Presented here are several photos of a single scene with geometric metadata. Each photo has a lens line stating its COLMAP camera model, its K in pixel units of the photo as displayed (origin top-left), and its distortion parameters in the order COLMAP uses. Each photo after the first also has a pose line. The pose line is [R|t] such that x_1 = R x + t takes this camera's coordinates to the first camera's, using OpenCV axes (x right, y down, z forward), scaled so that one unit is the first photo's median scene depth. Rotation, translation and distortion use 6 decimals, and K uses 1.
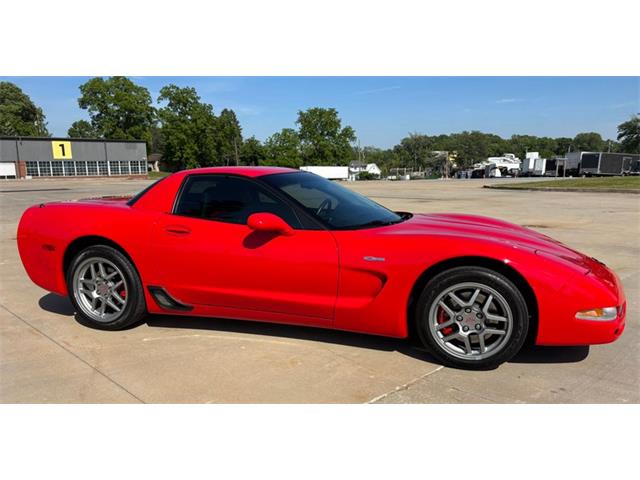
lens RADIAL K [[554.1, 0, 302.5], [0, 554.1, 282.1], [0, 0, 1]] dist [0.033327, 0.004790]
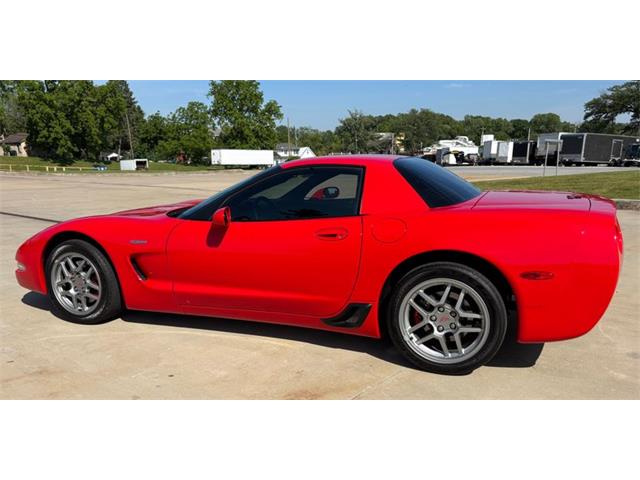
lens RADIAL K [[586.1, 0, 300.6], [0, 586.1, 290.5], [0, 0, 1]] dist [0.022653, 0.009537]
pose [[0.995862, -0.019172, 0.088834, 0.041736], [0.016512, 0.999396, 0.030585, -0.027884], [-0.089367, -0.028992, 0.995577, 0.130573]]
